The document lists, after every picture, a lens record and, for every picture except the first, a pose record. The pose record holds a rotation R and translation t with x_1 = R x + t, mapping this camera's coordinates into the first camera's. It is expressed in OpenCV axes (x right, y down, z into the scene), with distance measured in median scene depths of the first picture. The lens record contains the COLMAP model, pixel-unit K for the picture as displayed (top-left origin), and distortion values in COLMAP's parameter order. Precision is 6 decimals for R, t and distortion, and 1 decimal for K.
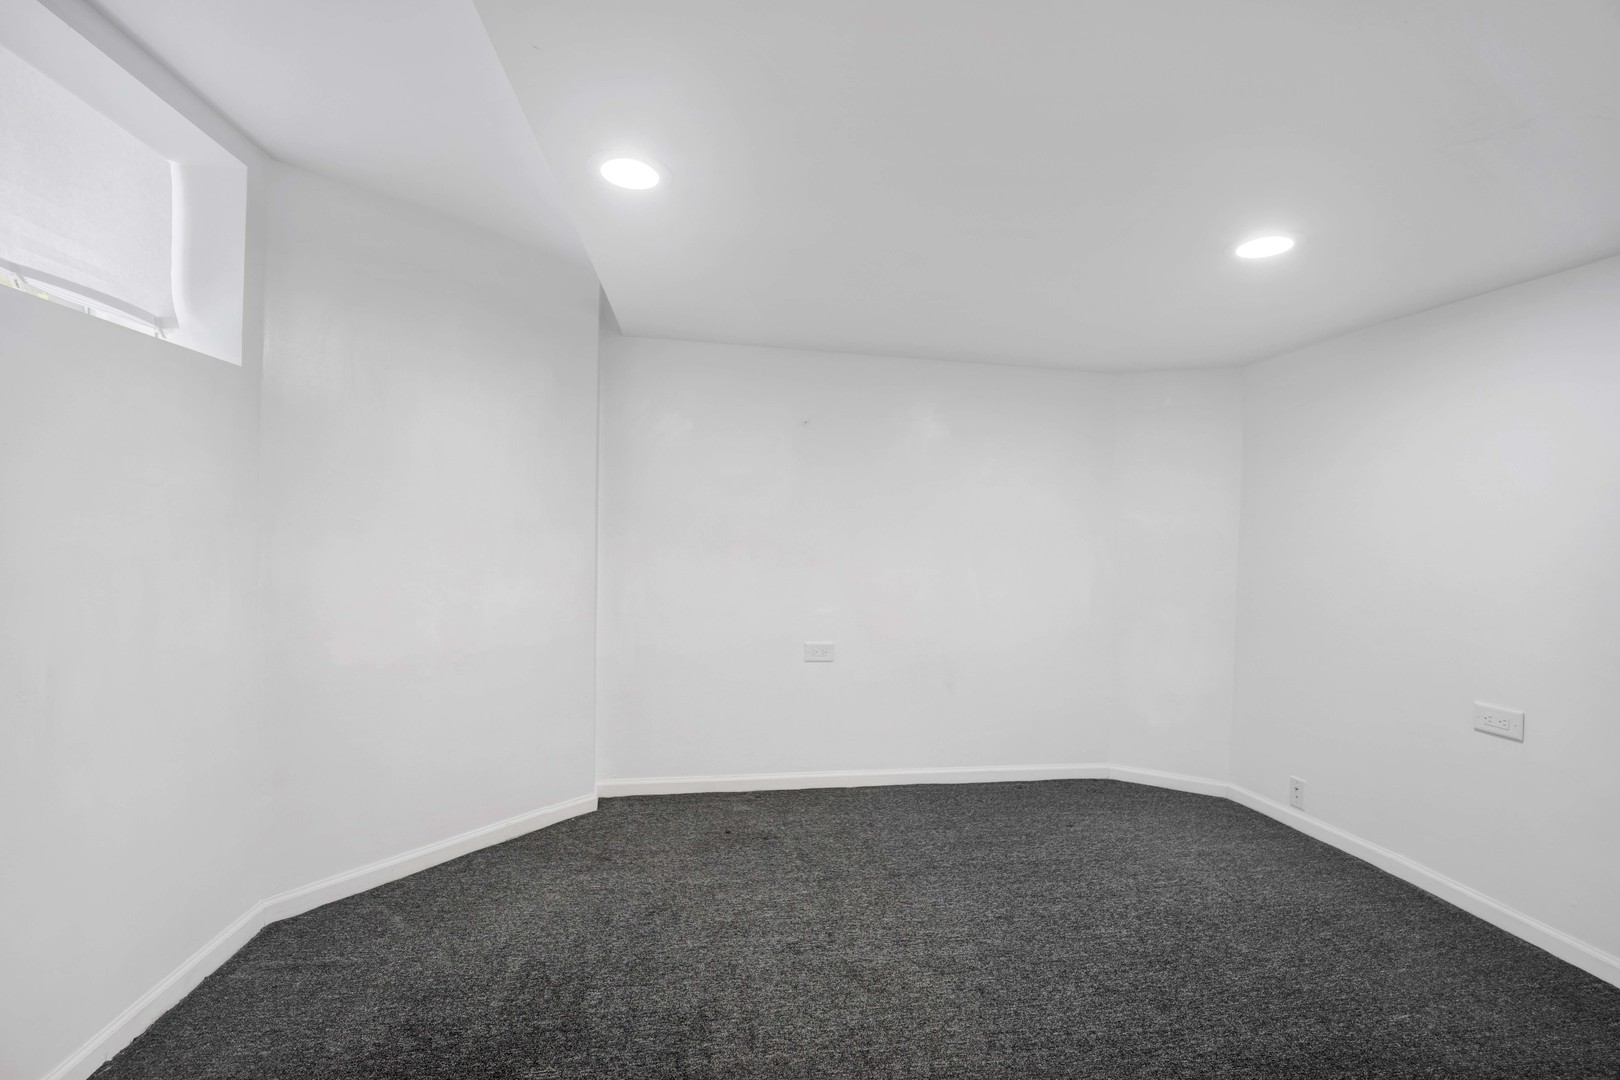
lens RADIAL K [[670.4, 0, 804.1], [0, 670.4, 540.4], [0, 0, 1]] dist [-0.008420, -0.007527]
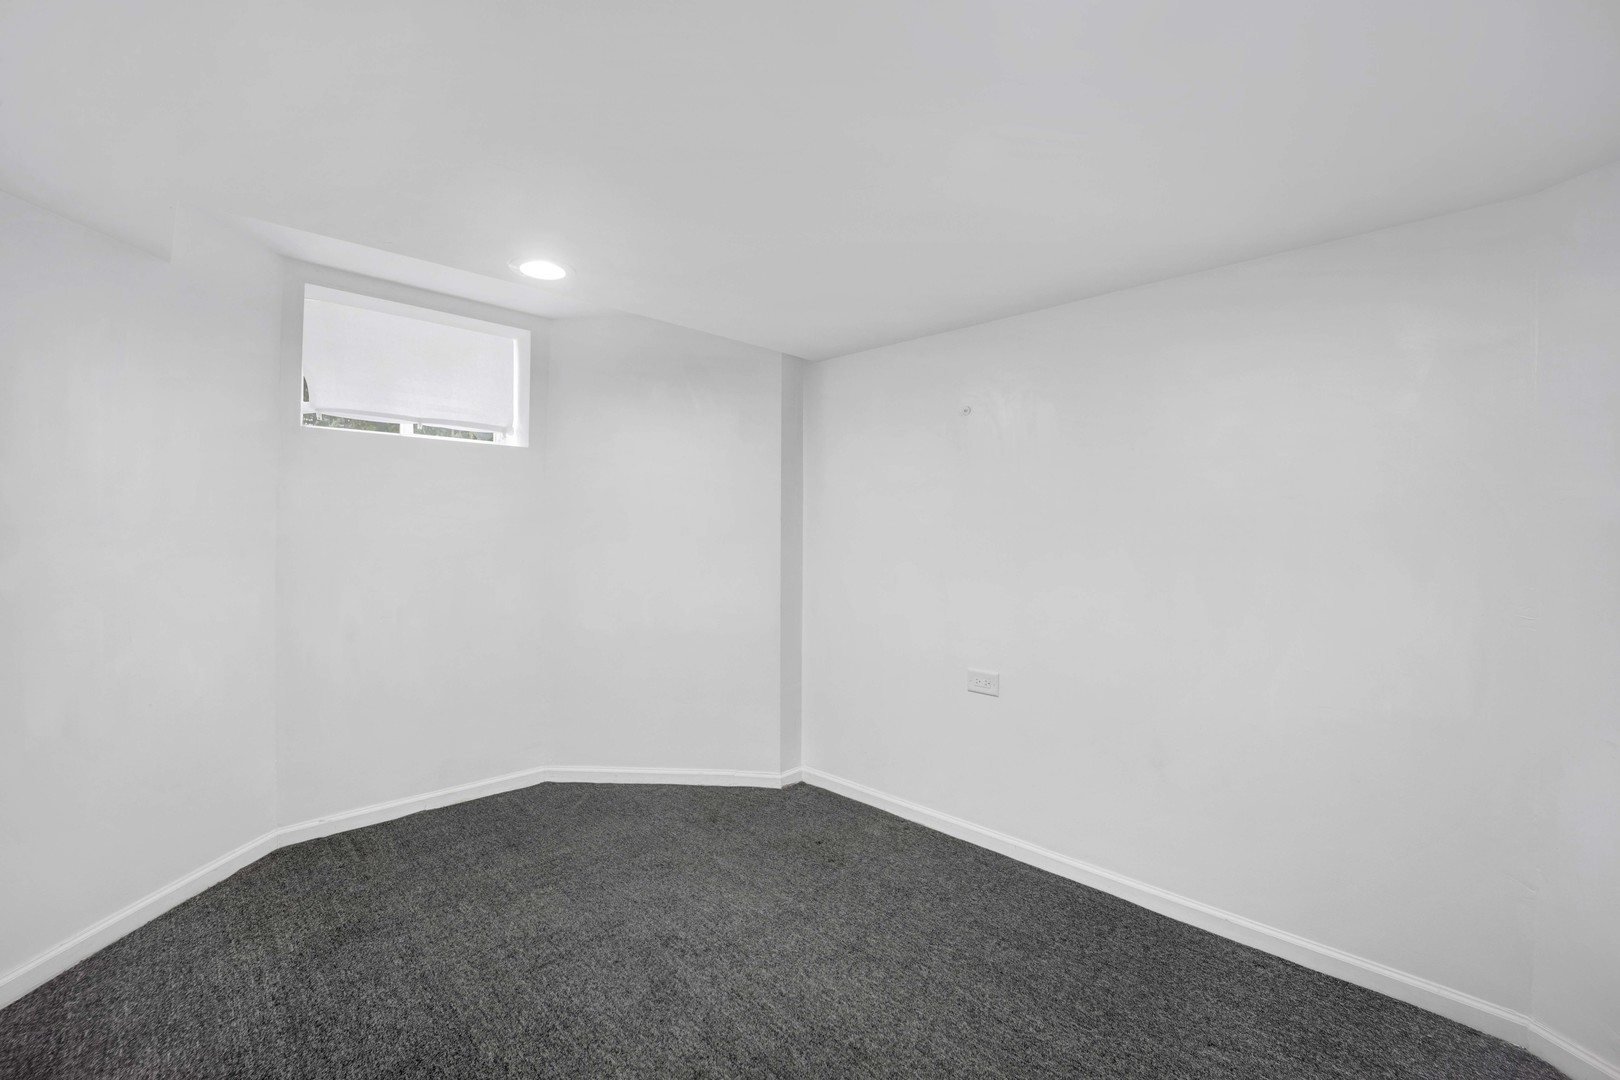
lens RADIAL K [[670.4, 0, 804.1], [0, 670.4, 540.4], [0, 0, 1]] dist [-0.008420, -0.007527]
pose [[0.579812, -0.016009, -0.814593, 0.658693], [0.001819, 0.999830, -0.018355, 0.007024], [0.814748, 0.009161, 0.579743, 0.387771]]
